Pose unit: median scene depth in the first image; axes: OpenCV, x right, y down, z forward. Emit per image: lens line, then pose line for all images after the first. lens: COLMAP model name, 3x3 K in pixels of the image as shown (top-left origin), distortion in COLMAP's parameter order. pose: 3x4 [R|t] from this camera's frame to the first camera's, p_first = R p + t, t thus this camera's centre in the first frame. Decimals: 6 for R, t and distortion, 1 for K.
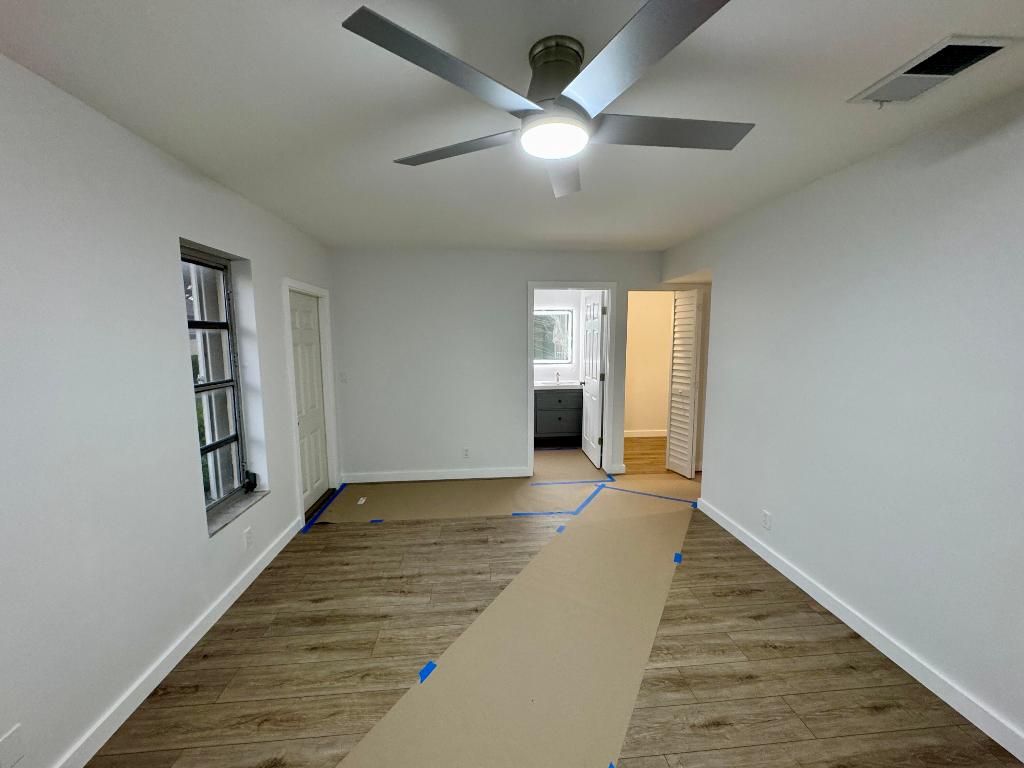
lens RADIAL K [[412.0, 0, 515.5], [0, 412.0, 406.9], [0, 0, 1]] dist [0.002542, 0.000131]
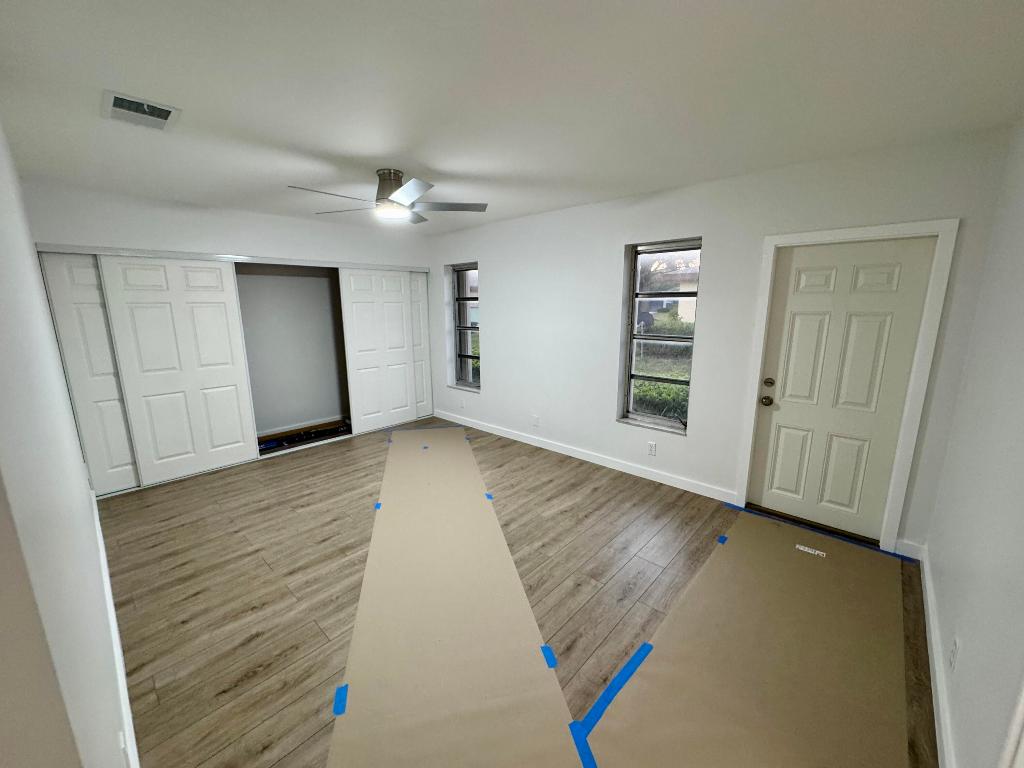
lens RADIAL K [[412.0, 0, 505.7], [0, 412.0, 385.8], [0, 0, 1]] dist [0.002542, 0.000131]
pose [[-0.756597, 0.138006, -0.639151, 0.646587], [-0.103211, 0.940015, 0.325145, -0.314259], [0.645684, 0.311971, -0.696969, 1.730120]]
